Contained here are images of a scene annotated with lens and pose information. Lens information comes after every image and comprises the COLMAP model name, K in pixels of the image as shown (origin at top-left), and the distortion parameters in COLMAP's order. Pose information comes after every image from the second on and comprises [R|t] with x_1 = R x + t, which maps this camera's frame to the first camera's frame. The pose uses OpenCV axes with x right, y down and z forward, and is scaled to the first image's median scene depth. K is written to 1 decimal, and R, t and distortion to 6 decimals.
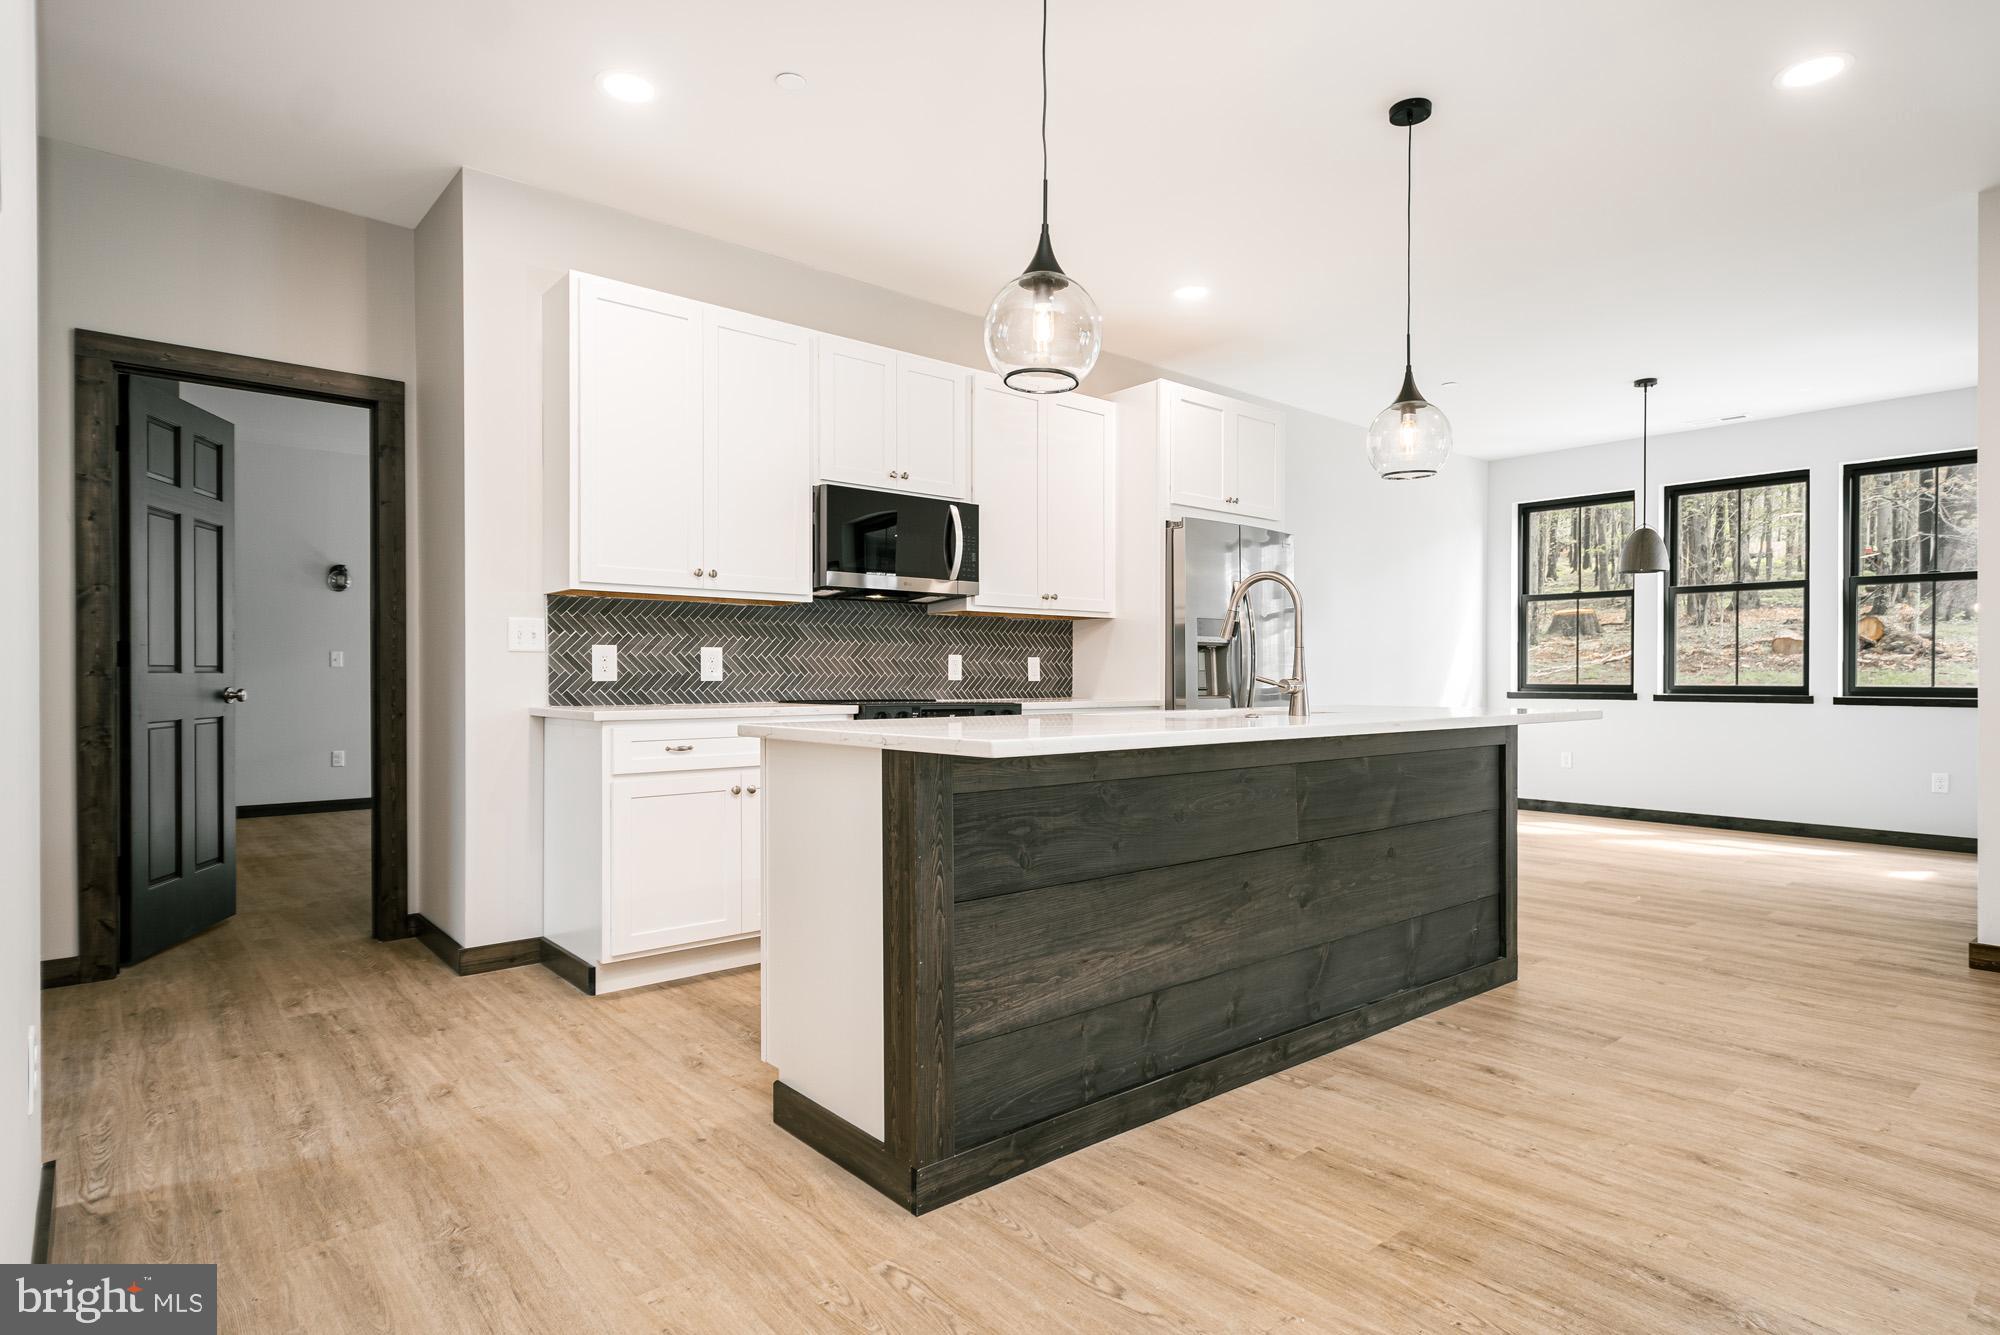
lens RADIAL K [[1068.0, 0, 1037.0], [0, 1068.0, 708.6], [0, 0, 1]] dist [0.011883, -0.000363]
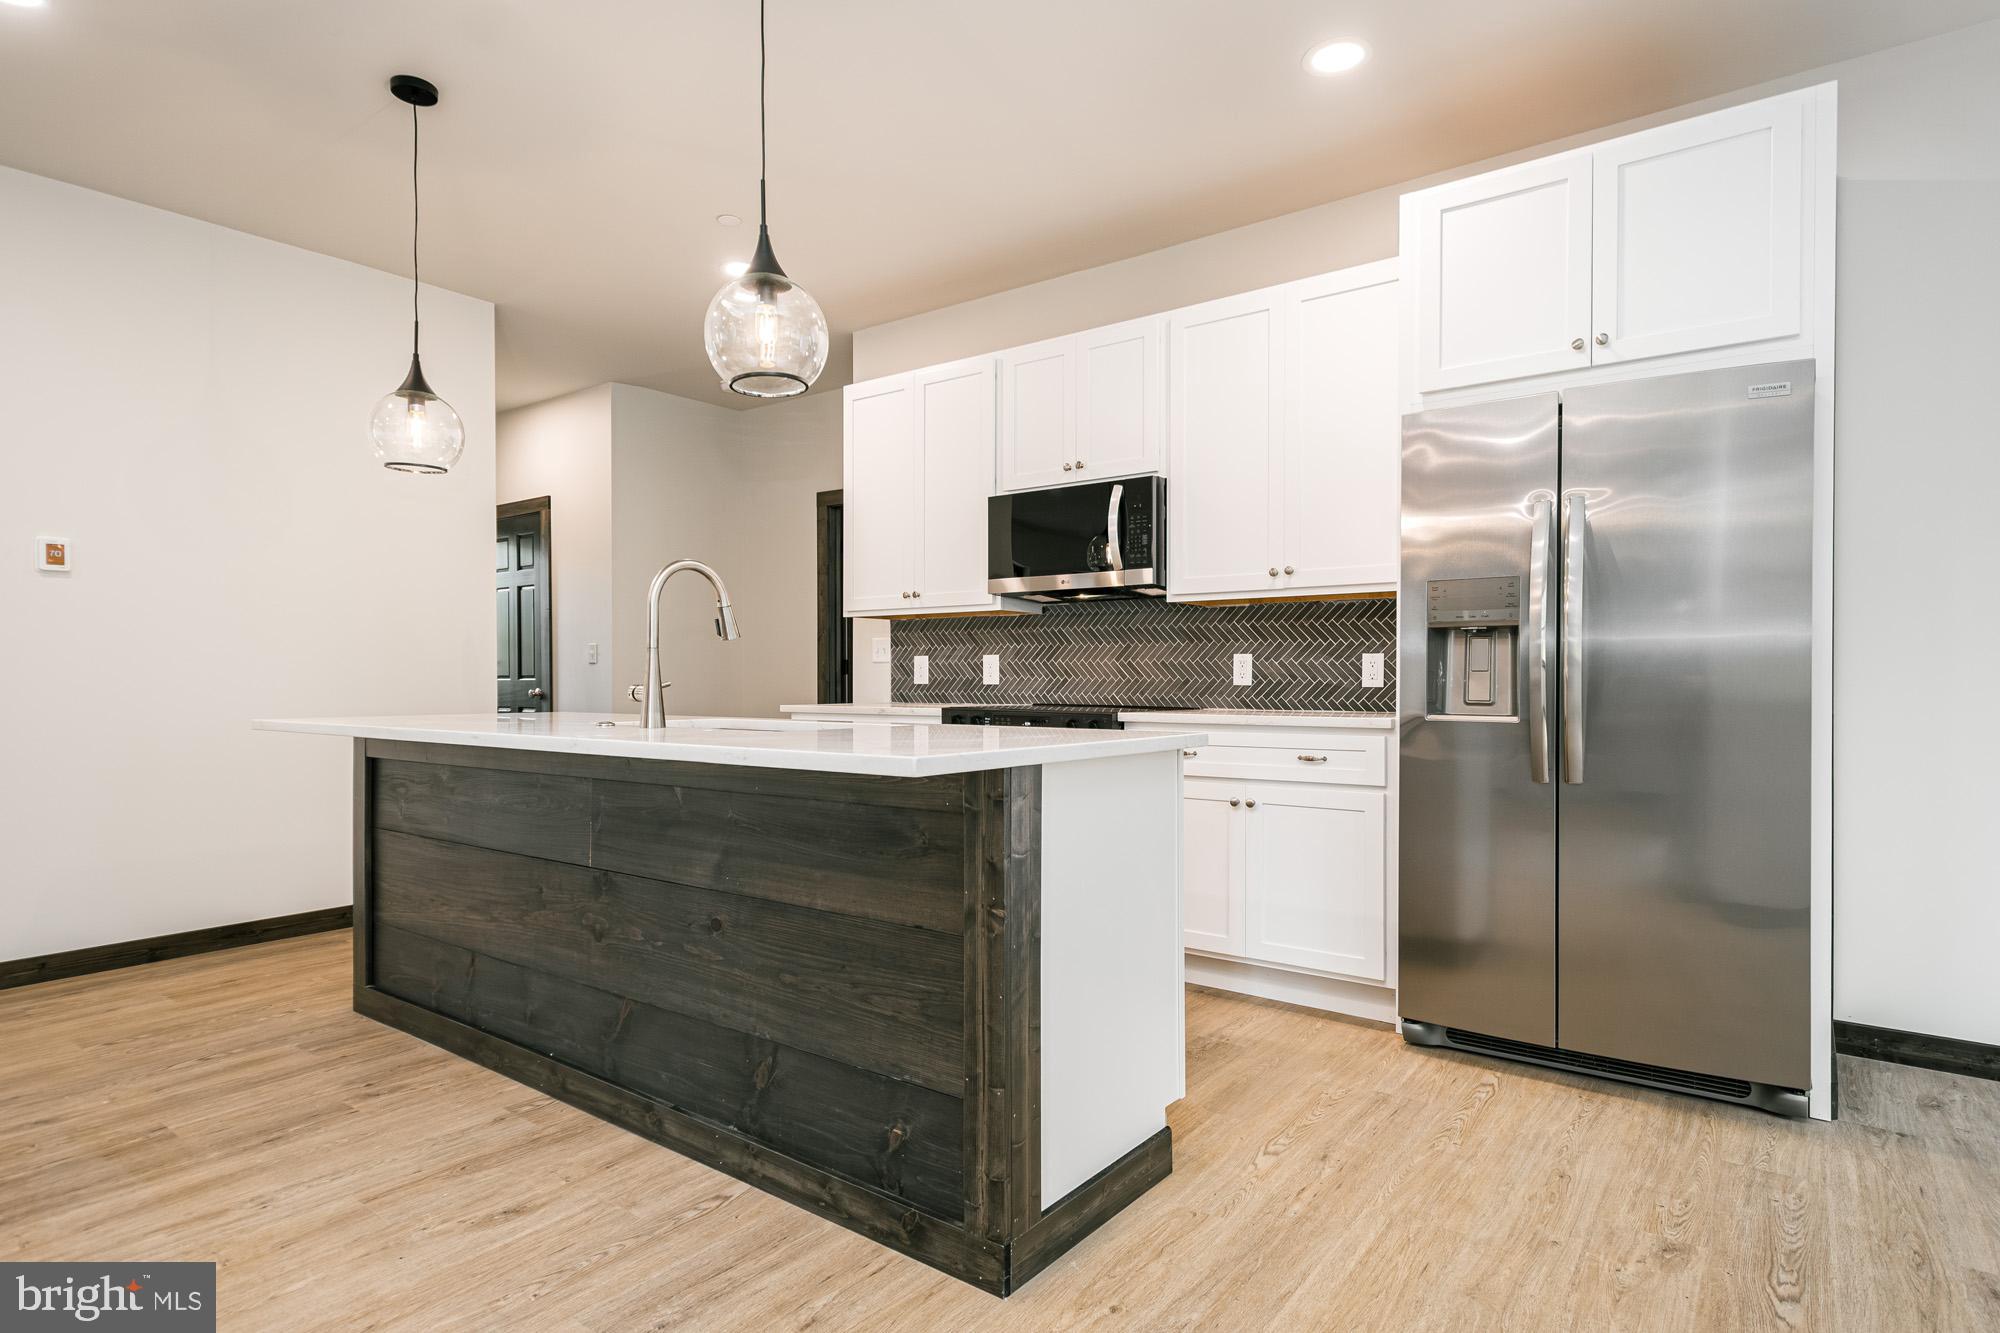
lens RADIAL K [[1068.0, 0, 995.1], [0, 1068.0, 703.5], [0, 0, 1]] dist [0.011883, -0.000363]
pose [[0.197817, 0.022571, -0.979979, 1.093345], [-0.028529, 0.999444, 0.017260, -0.034357], [0.979824, 0.024544, 0.198351, 1.055408]]
